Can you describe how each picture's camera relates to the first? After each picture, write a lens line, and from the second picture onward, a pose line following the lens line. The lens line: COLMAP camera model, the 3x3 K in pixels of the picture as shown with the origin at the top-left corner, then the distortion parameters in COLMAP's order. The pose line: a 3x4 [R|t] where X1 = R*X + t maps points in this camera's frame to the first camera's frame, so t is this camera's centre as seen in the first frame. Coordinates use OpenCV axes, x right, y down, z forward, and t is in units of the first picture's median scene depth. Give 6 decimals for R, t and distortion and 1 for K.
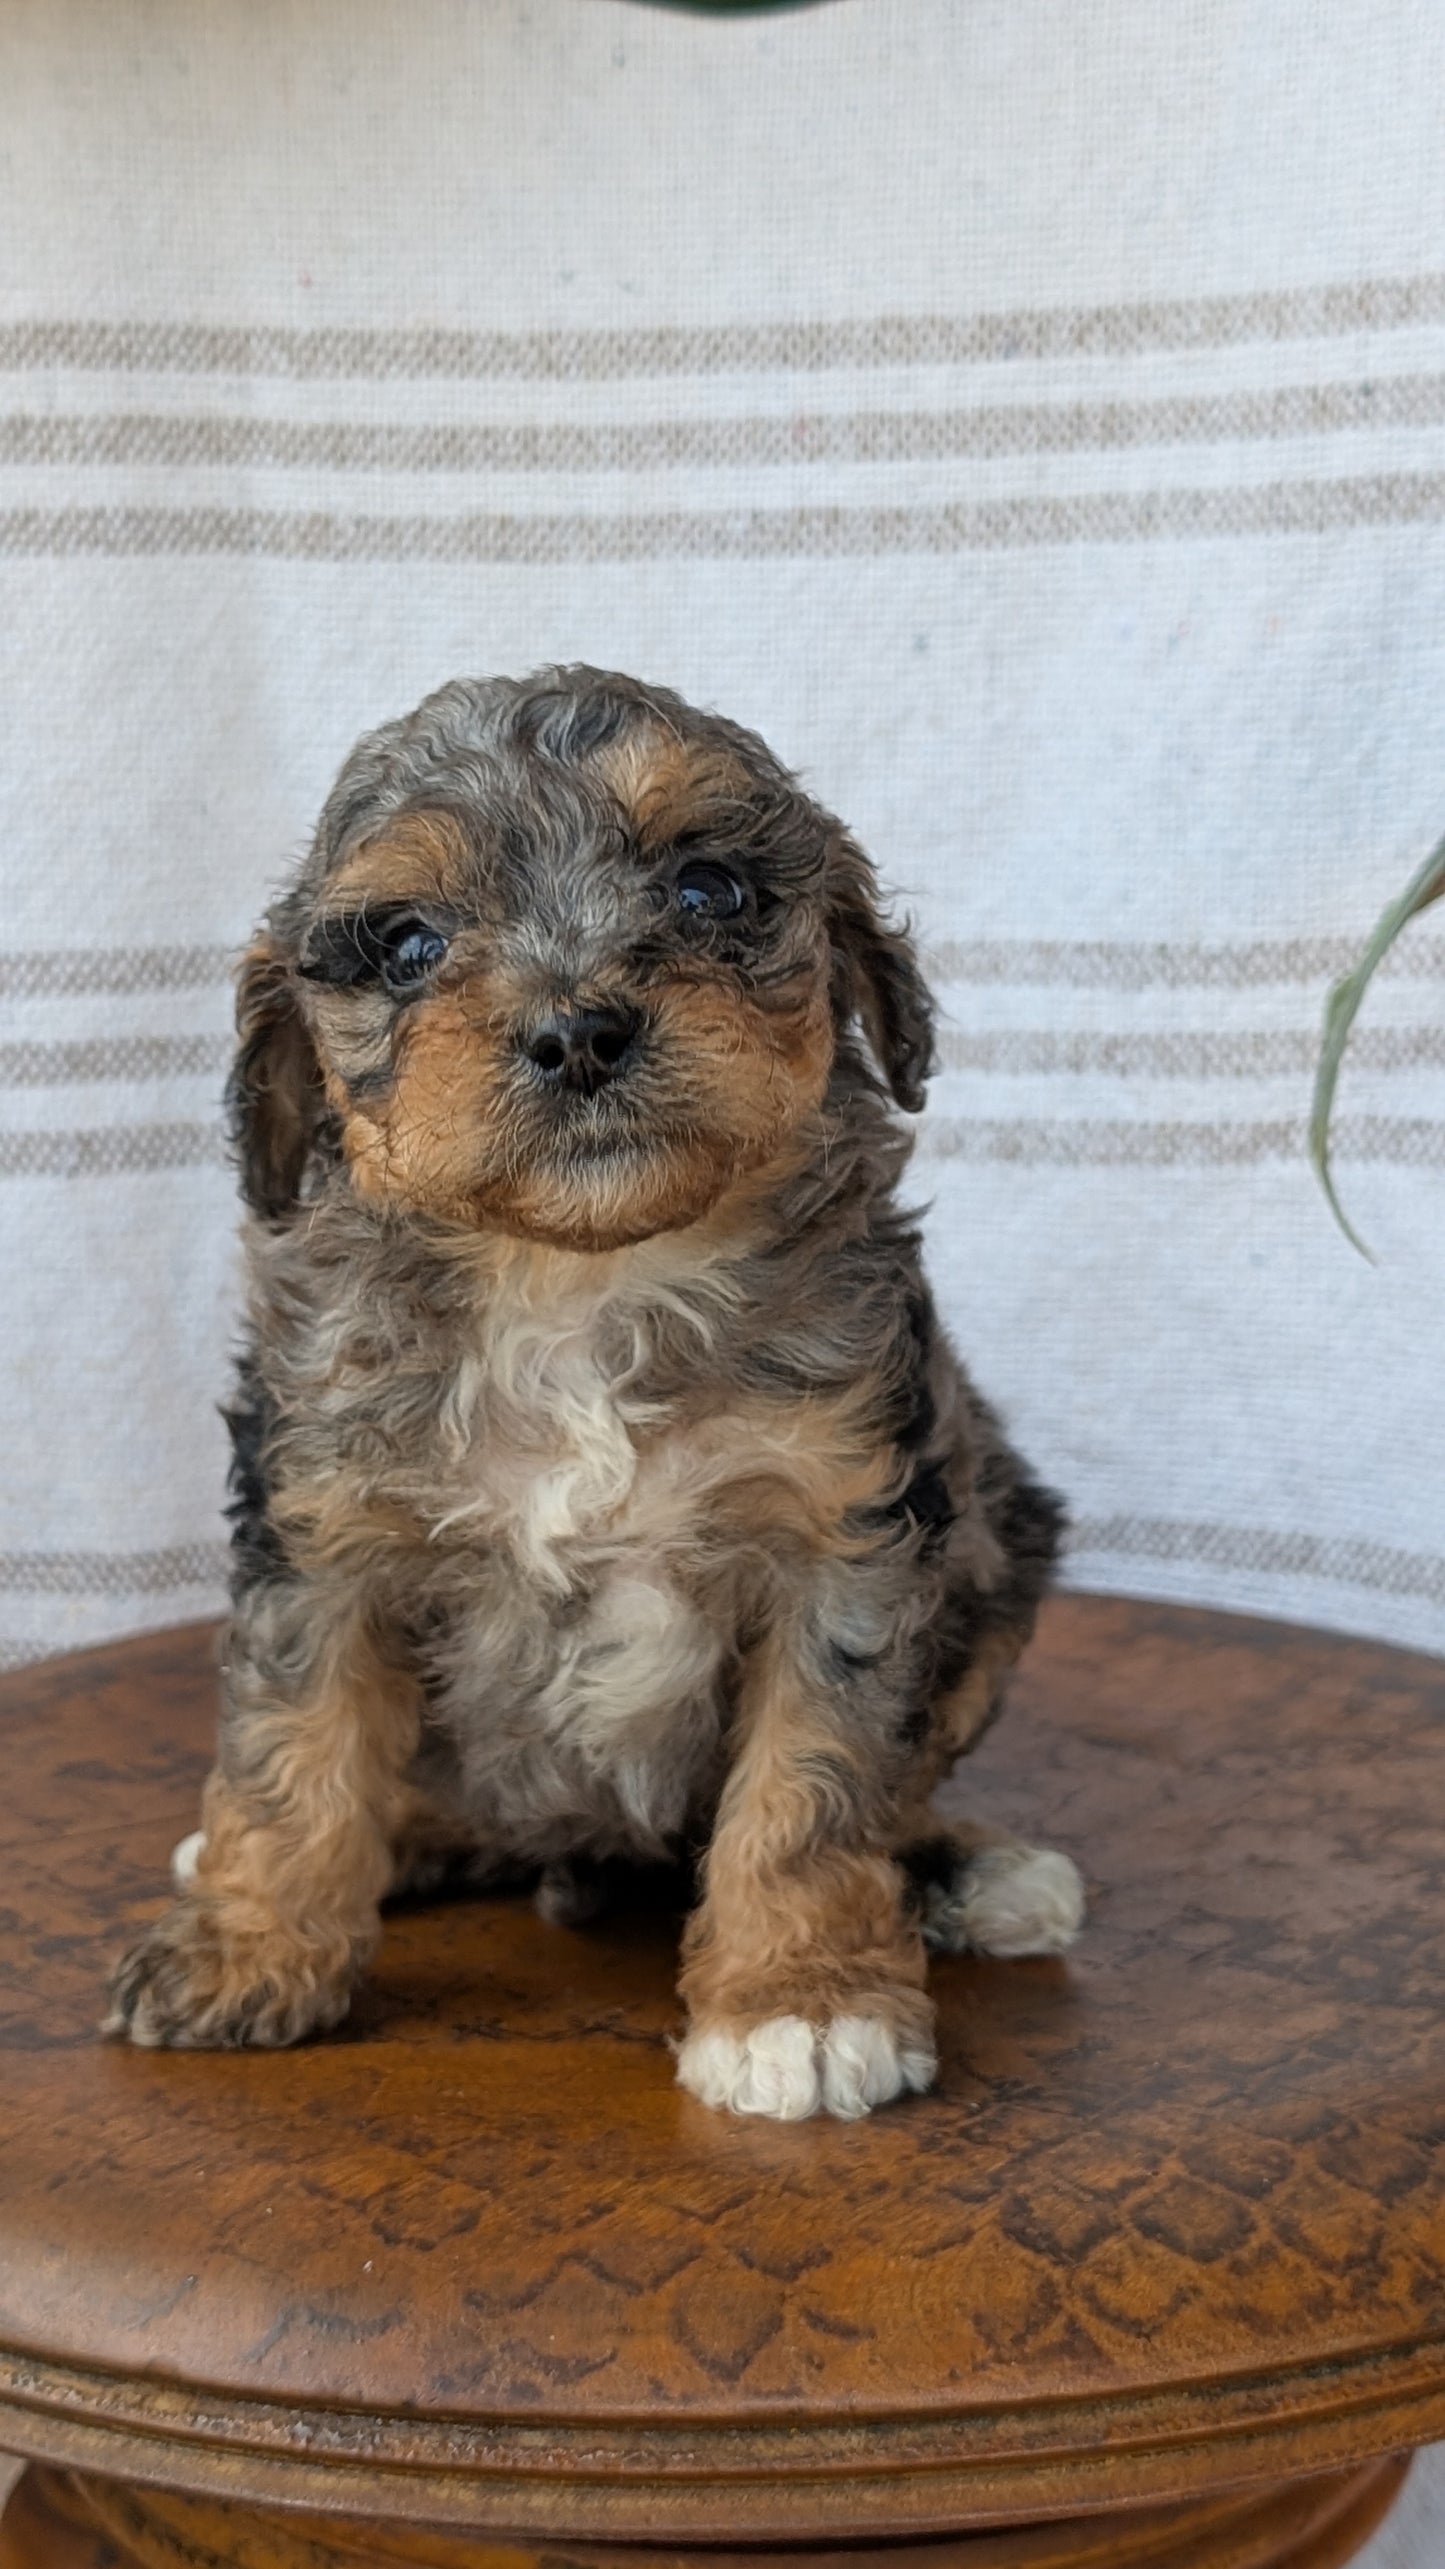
lens RADIAL K [[3860.1, 0, 645.5], [0, 3860.1, 1455.3], [0, 0, 1]] dist [-0.032668, 0.000000]
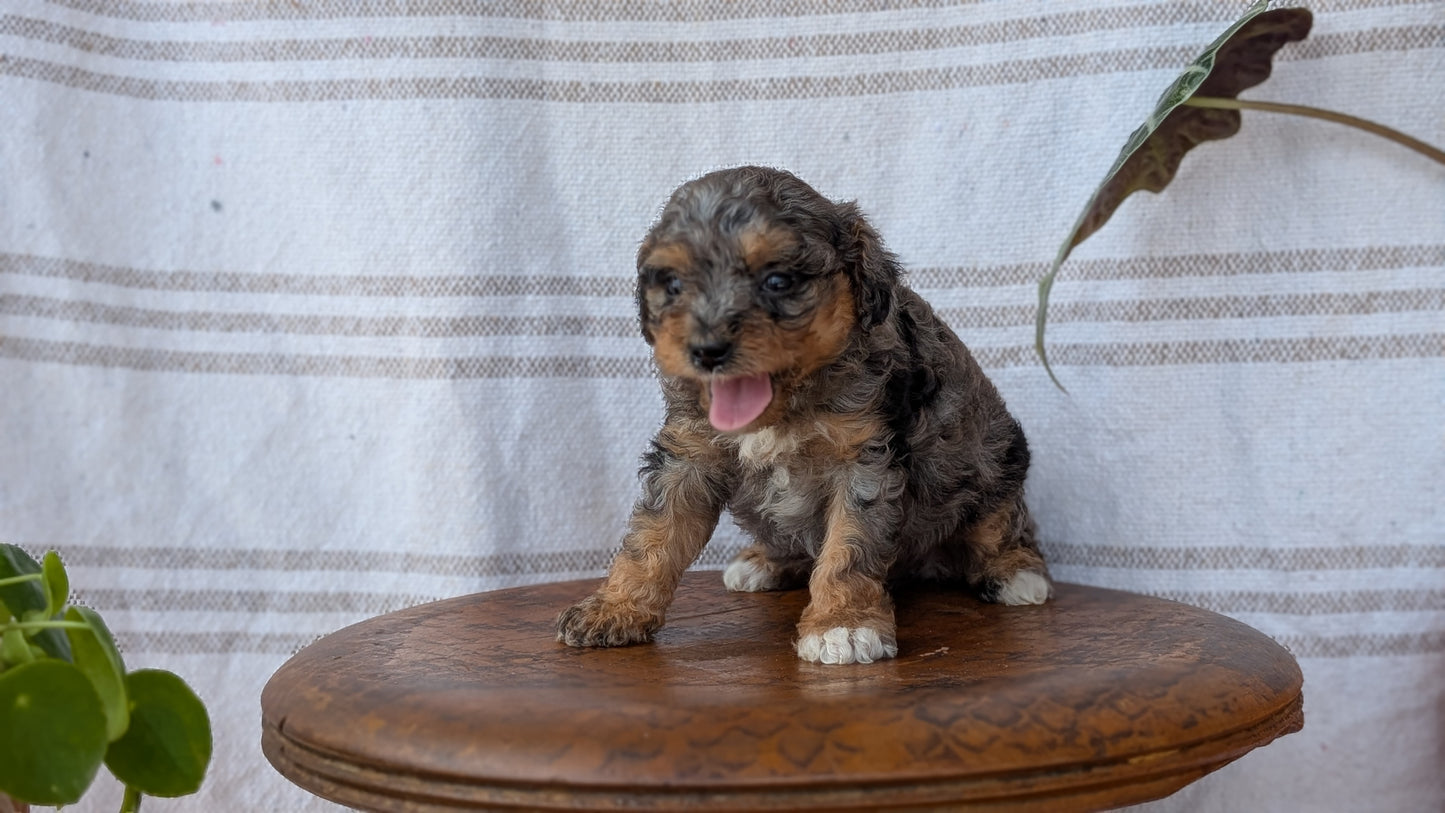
lens RADIAL K [[2164.6, 0, 744.9], [0, 2164.6, 439.3], [0, 0, 1]] dist [-0.088439, 0.000000]
pose [[0.999087, -0.008763, 0.041818, -0.063527], [0.014557, 0.989999, -0.140325, 0.211481], [-0.040170, 0.140805, 0.989222, -0.314678]]
